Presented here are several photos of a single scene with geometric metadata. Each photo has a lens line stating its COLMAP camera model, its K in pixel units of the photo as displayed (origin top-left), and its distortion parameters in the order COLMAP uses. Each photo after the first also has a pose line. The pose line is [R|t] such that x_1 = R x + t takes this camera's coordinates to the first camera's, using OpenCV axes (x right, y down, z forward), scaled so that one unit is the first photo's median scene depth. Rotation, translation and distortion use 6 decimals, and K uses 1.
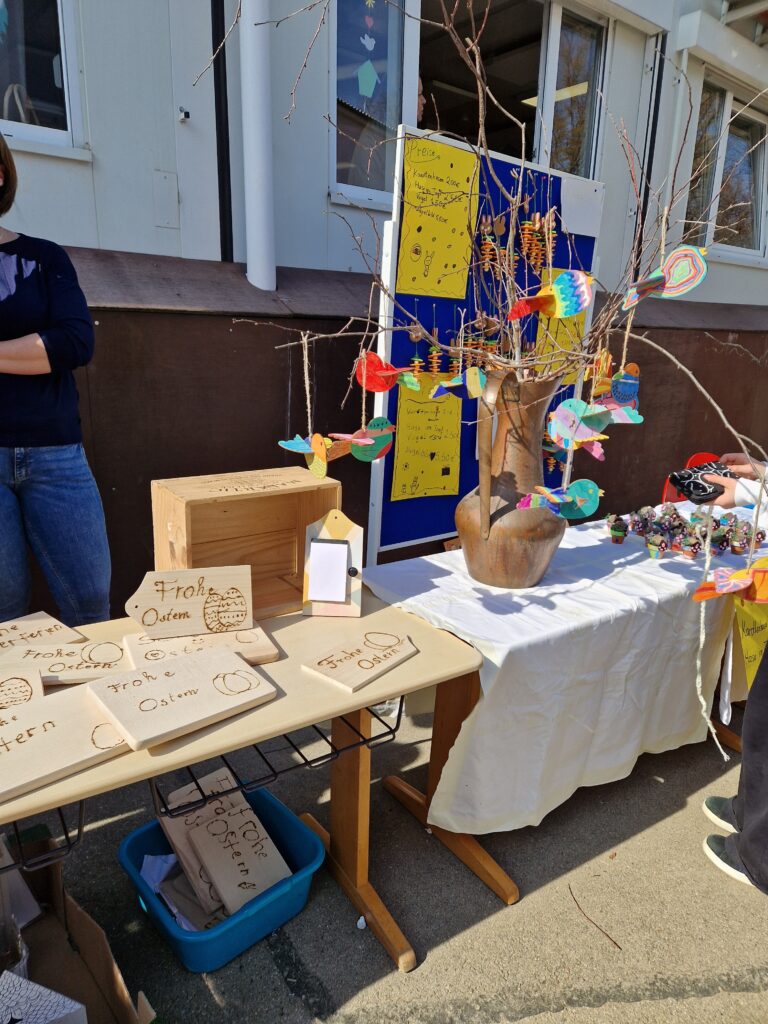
lens RADIAL K [[673.4, 0, 384.0], [0, 673.4, 512.0], [0, 0, 1]] dist [0.044760, -0.055883]
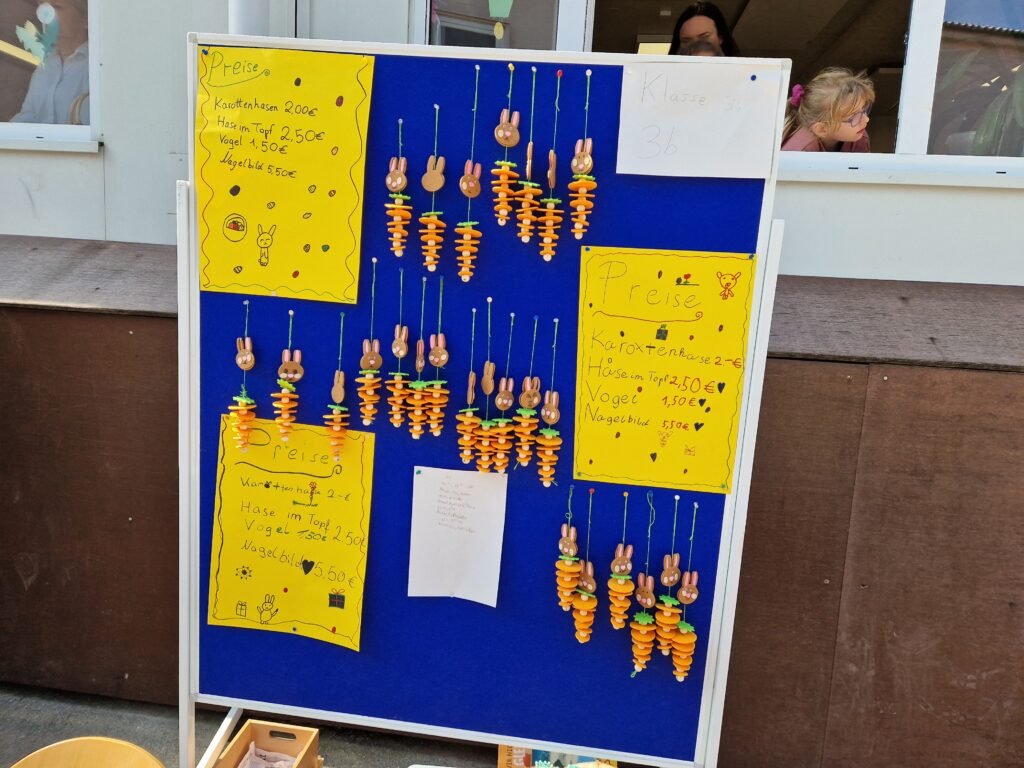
lens RADIAL K [[673.4, 0, 516.6], [0, 673.4, 377.6], [0, 0, 1]] dist [0.044760, -0.055883]
pose [[0.702737, 0.106633, -0.703413, 0.588569], [-0.231196, 0.969271, -0.084038, -0.233218], [0.672837, 0.221683, 0.705796, 0.689346]]
